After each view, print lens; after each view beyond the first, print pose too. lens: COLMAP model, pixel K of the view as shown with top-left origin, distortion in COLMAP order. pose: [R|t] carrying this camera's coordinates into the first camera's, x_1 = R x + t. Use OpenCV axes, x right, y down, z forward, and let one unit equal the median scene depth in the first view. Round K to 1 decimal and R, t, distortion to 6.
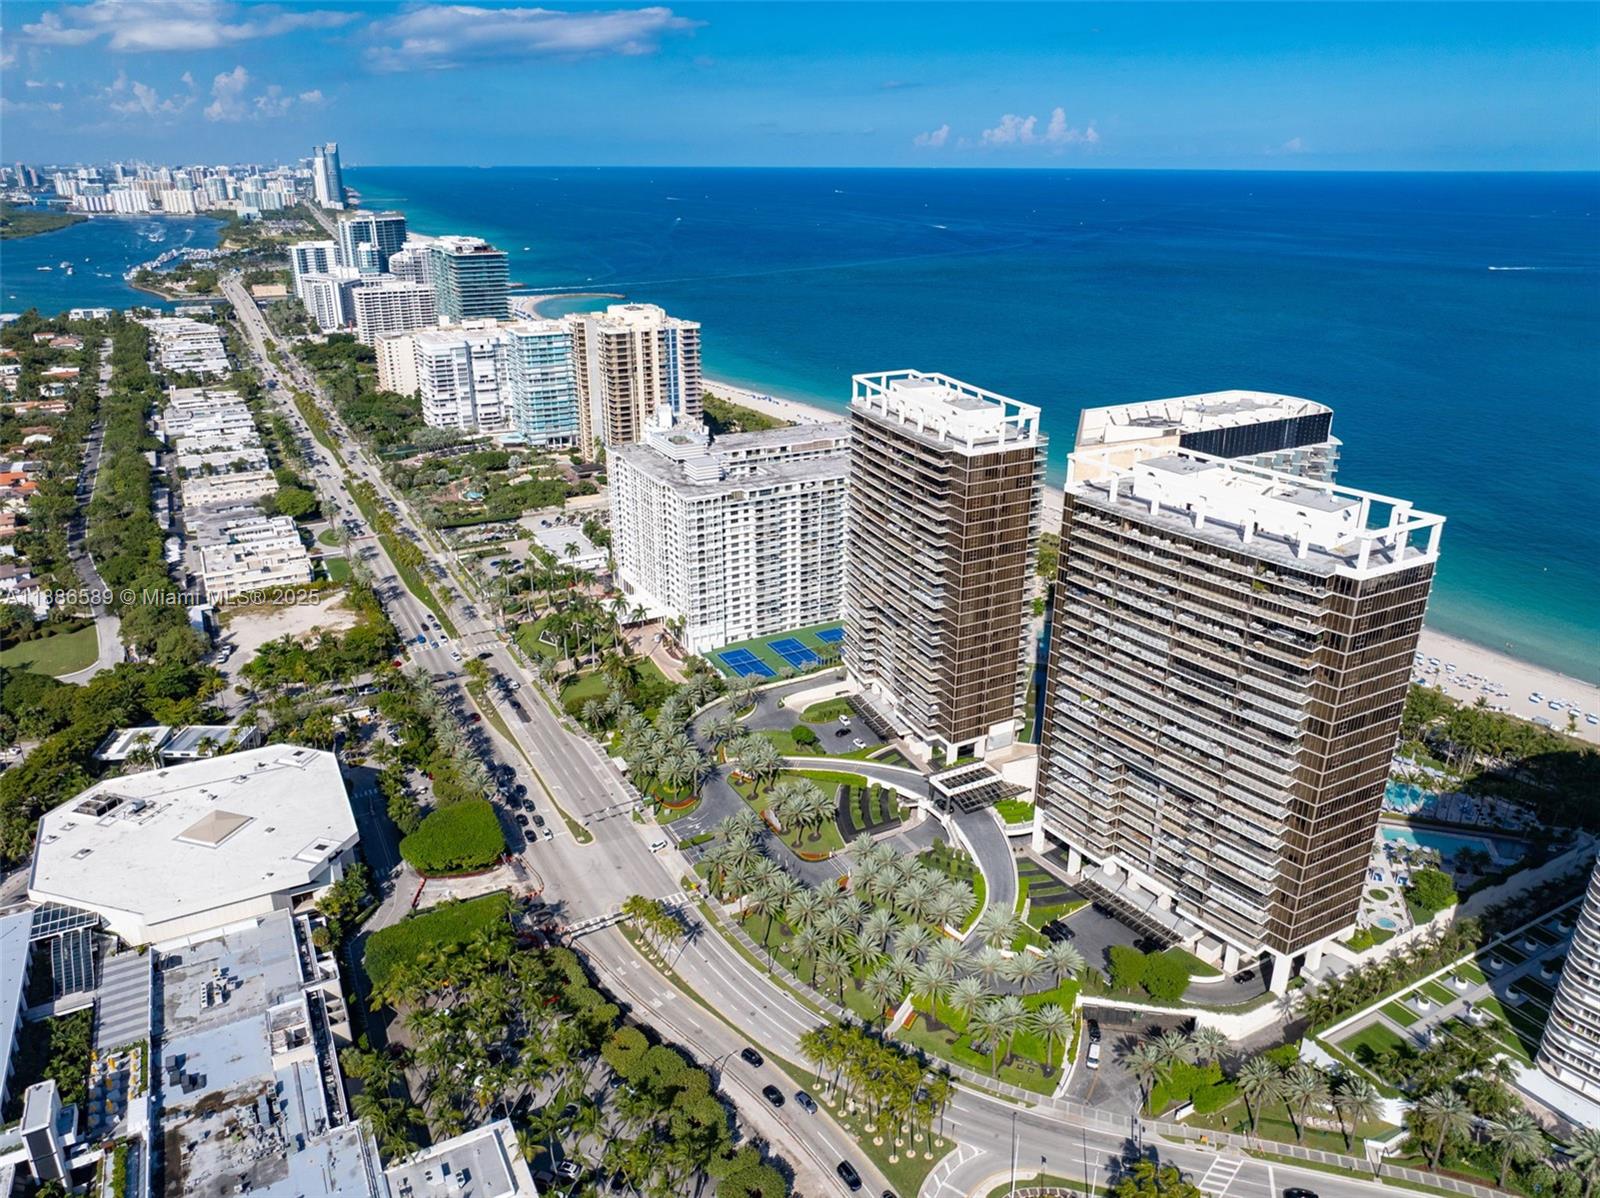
lens RADIAL K [[1110.7, 0, 801.7], [0, 1110.7, 599.1], [0, 0, 1]] dist [-0.005853, -0.006782]
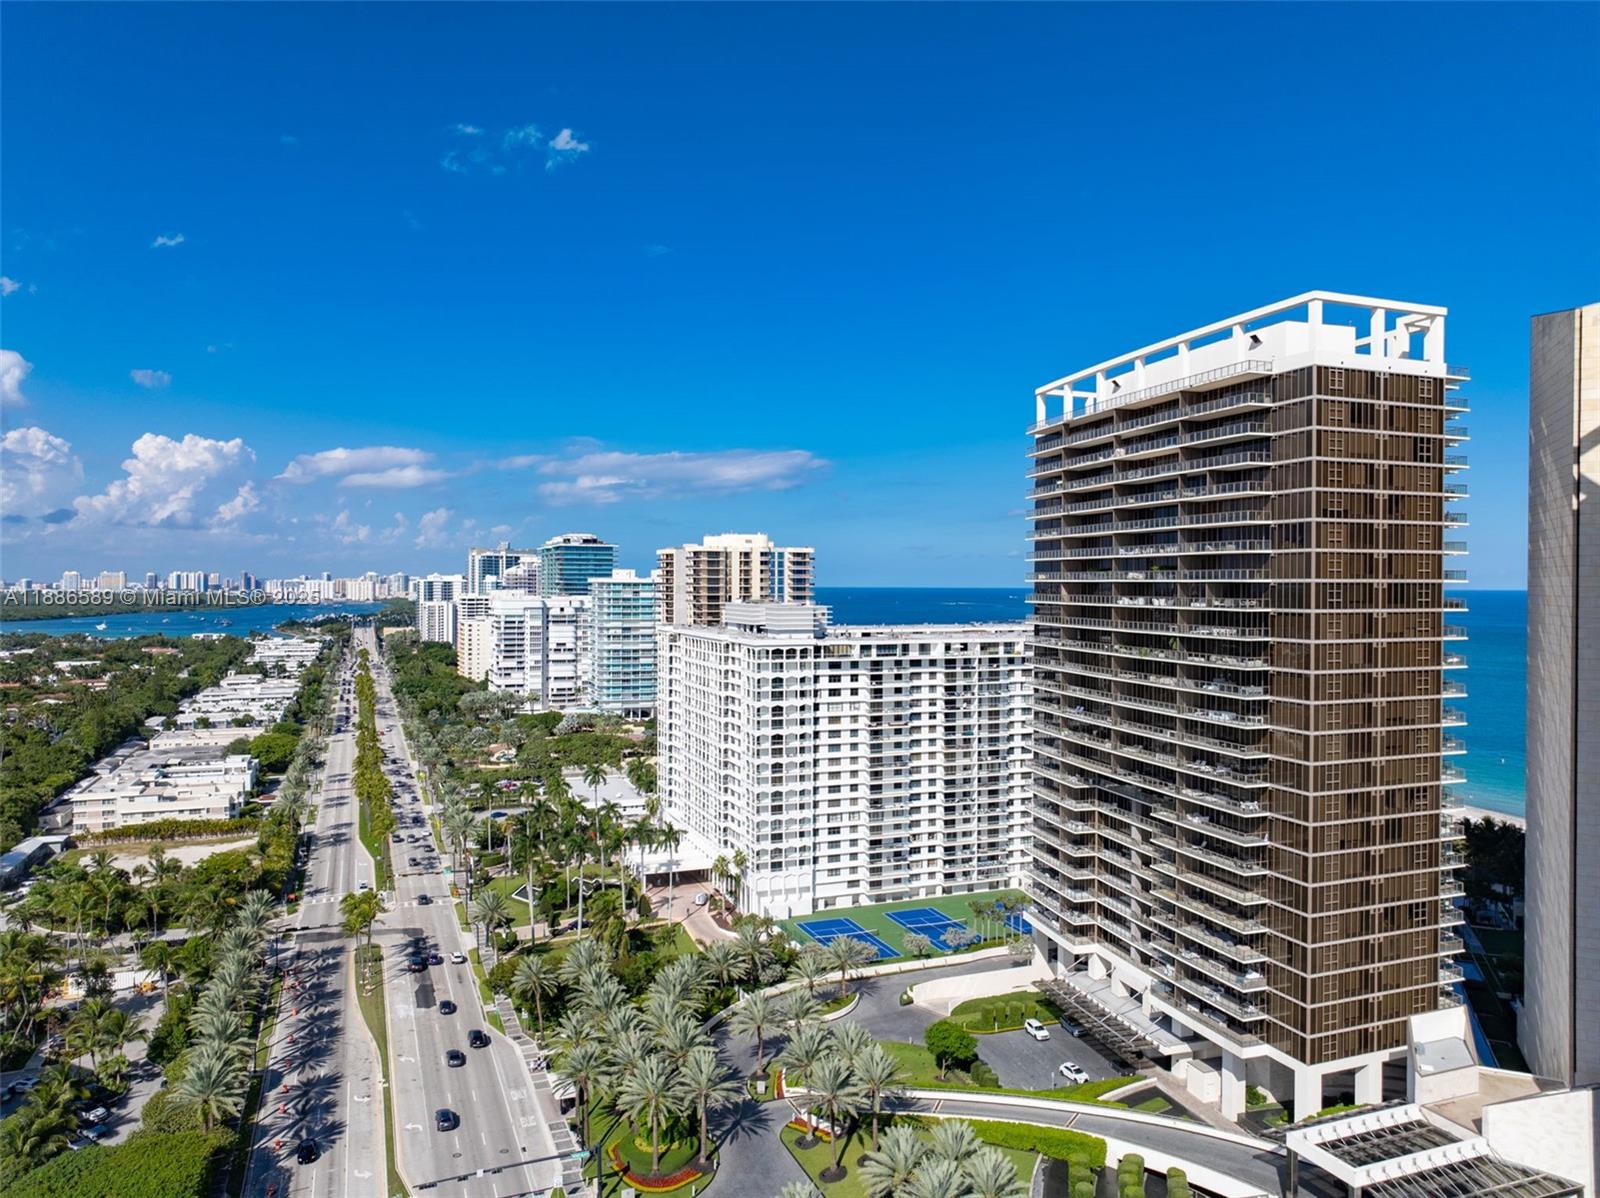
lens RADIAL K [[1110.7, 0, 806.3], [0, 1110.7, 593.7], [0, 0, 1]] dist [-0.005853, -0.006782]
pose [[0.992656, 0.003111, -0.120933, -0.002621], [-0.046371, 0.933099, -0.356618, 0.093181], [0.111733, 0.359607, 0.926390, 0.400937]]
